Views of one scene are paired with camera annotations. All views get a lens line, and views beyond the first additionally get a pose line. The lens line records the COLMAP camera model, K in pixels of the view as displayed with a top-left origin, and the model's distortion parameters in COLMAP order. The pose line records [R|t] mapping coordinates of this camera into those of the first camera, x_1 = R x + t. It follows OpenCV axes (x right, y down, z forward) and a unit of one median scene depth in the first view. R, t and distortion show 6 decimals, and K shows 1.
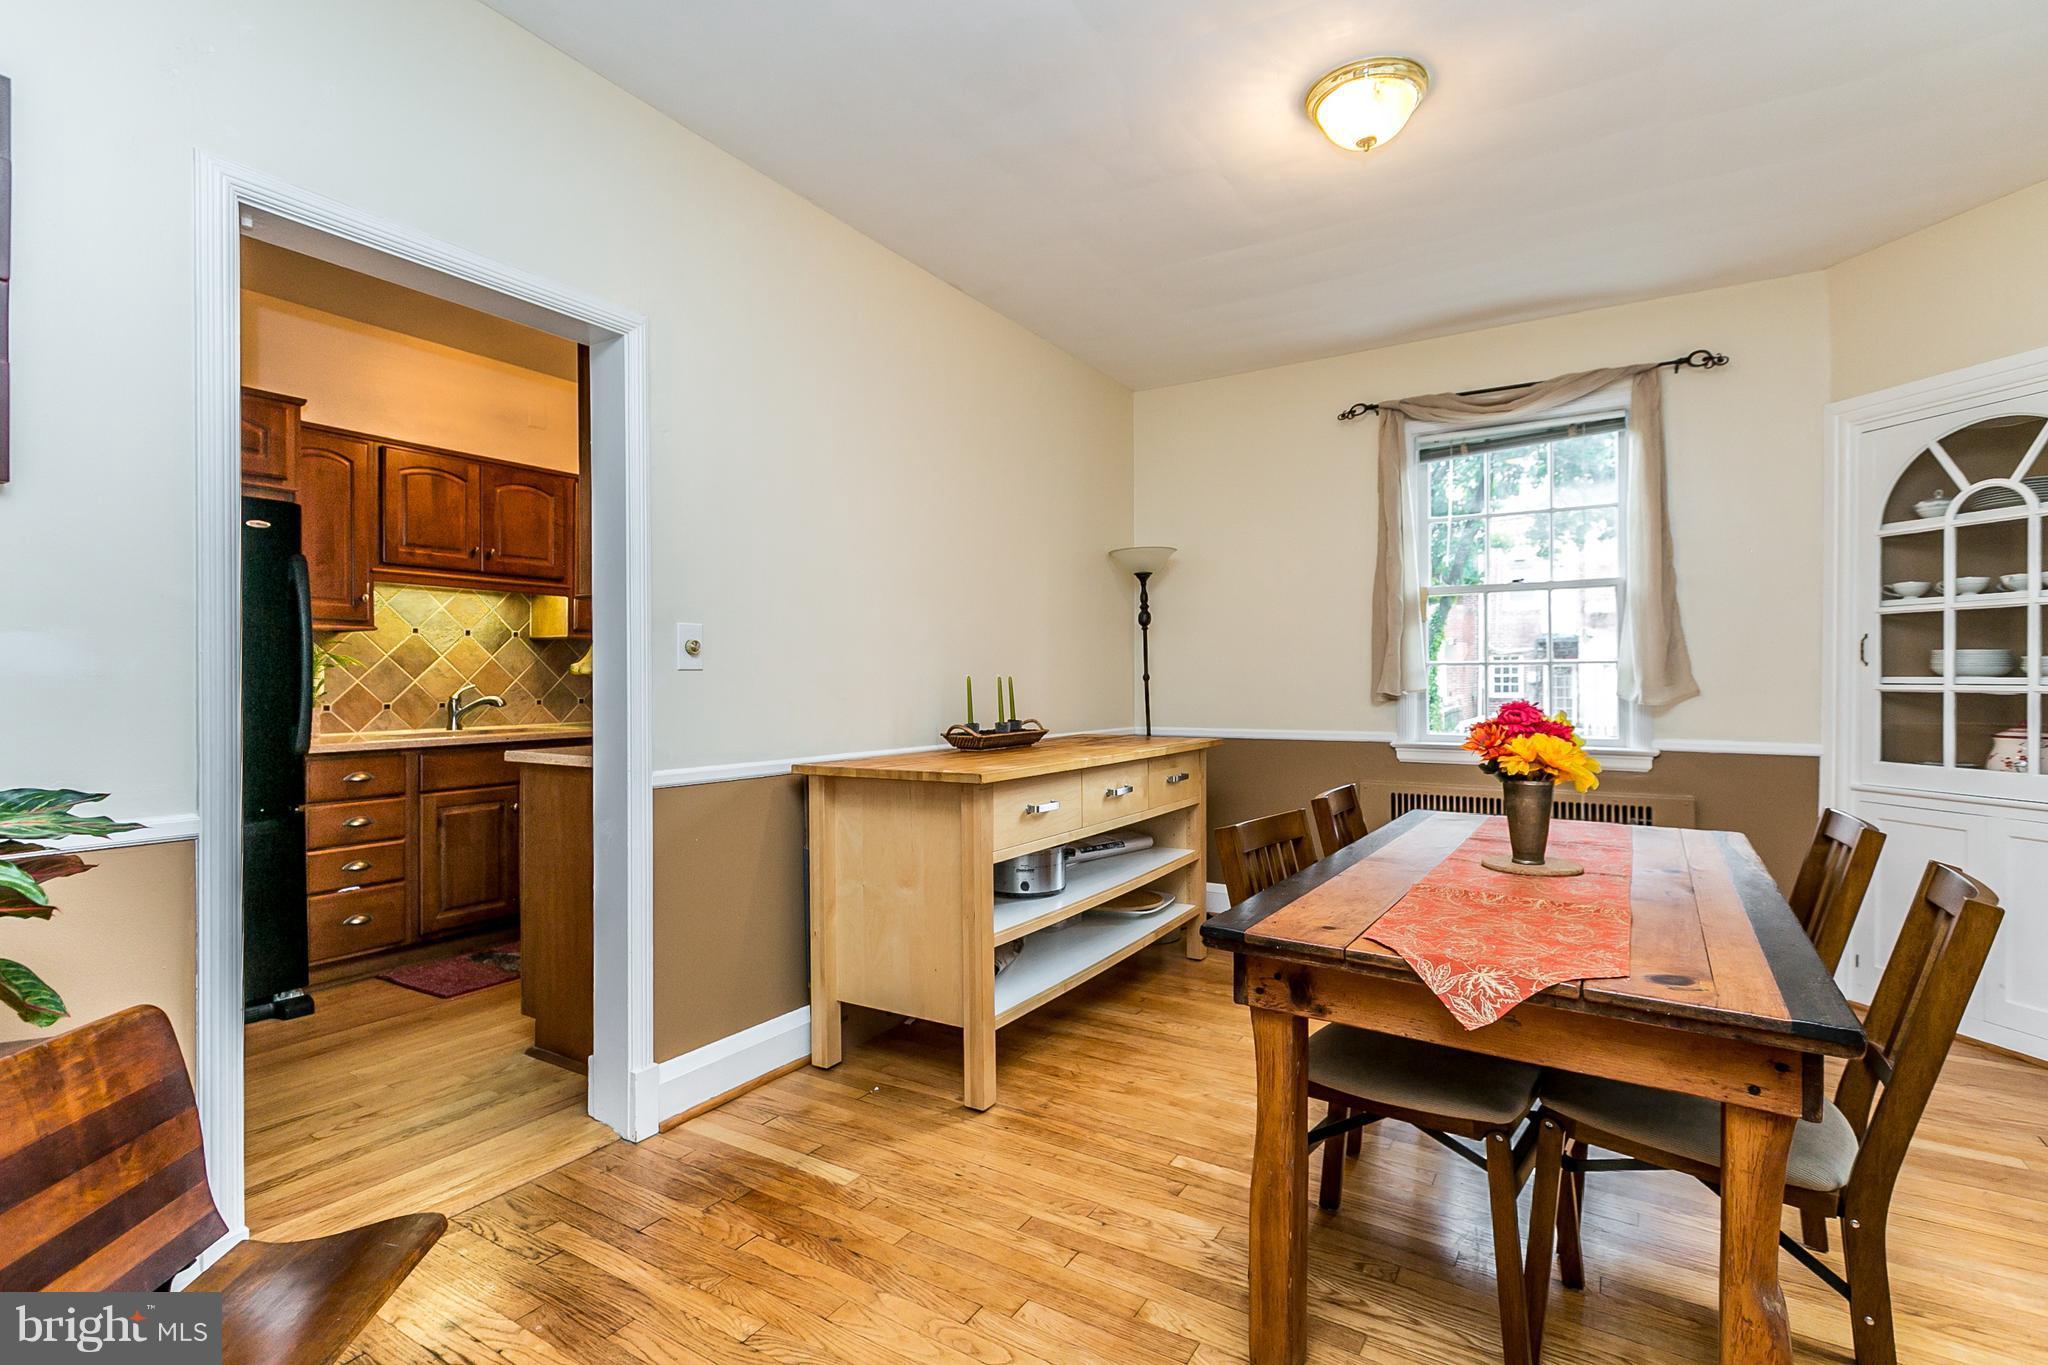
lens RADIAL K [[955.1, 0, 1061.6], [0, 955.1, 678.0], [0, 0, 1]] dist [0.001587, 0.000553]
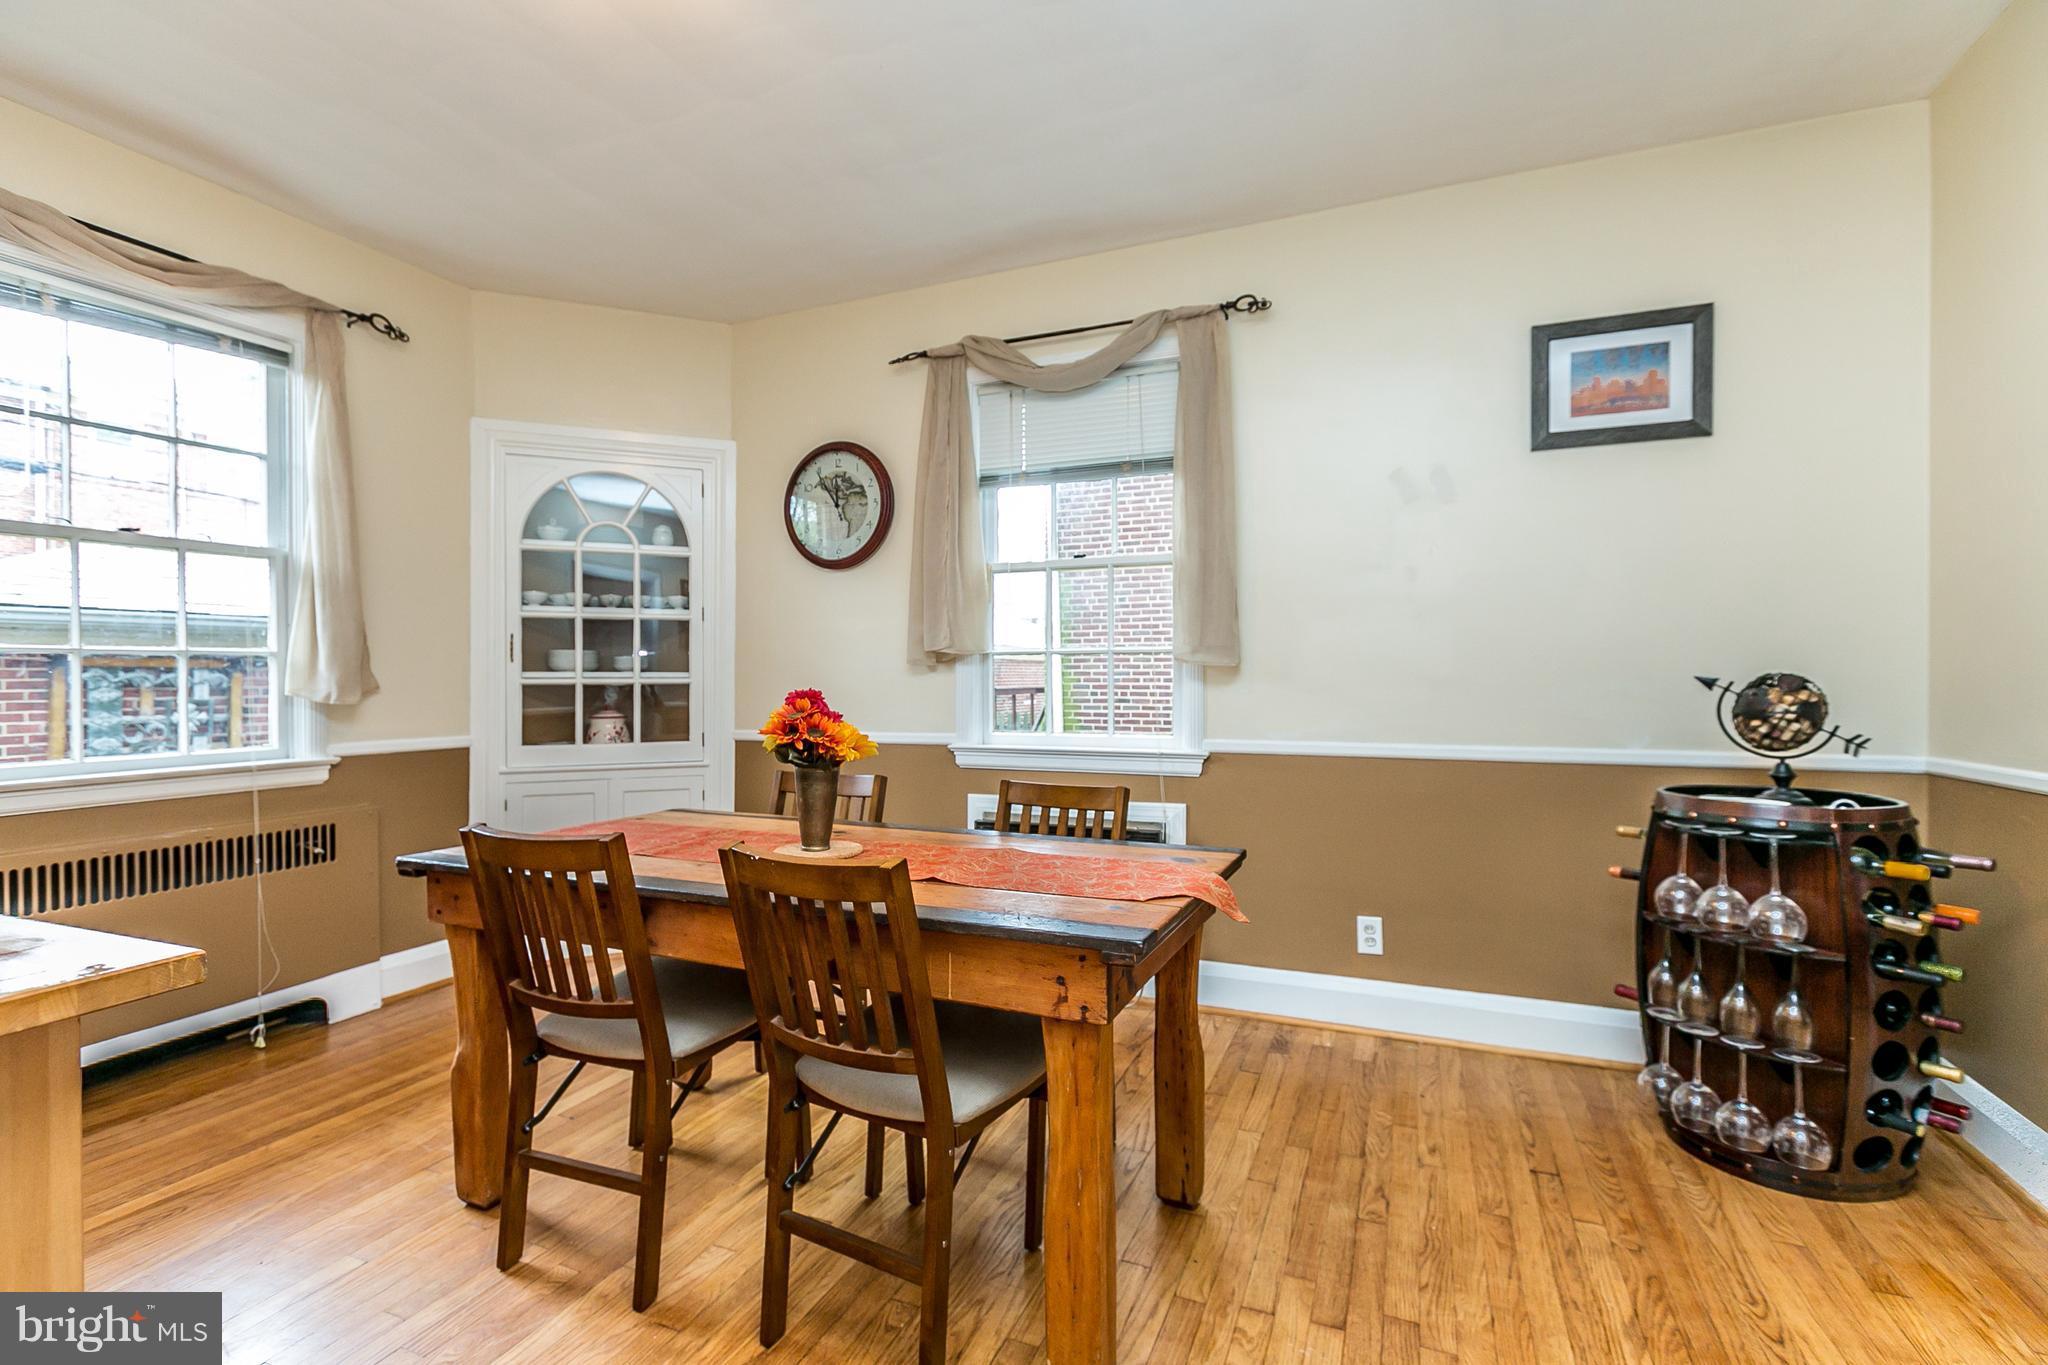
lens RADIAL K [[903.2, 0, 1024.0], [0, 903.2, 682.5], [0, 0, 1]] dist [0.001122, 0.000218]
pose [[-0.122000, -0.007418, 0.992502, -0.312633], [0.004330, 0.999959, 0.008006, 0.005747], [-0.992521, 0.005274, -0.121963, 0.576847]]
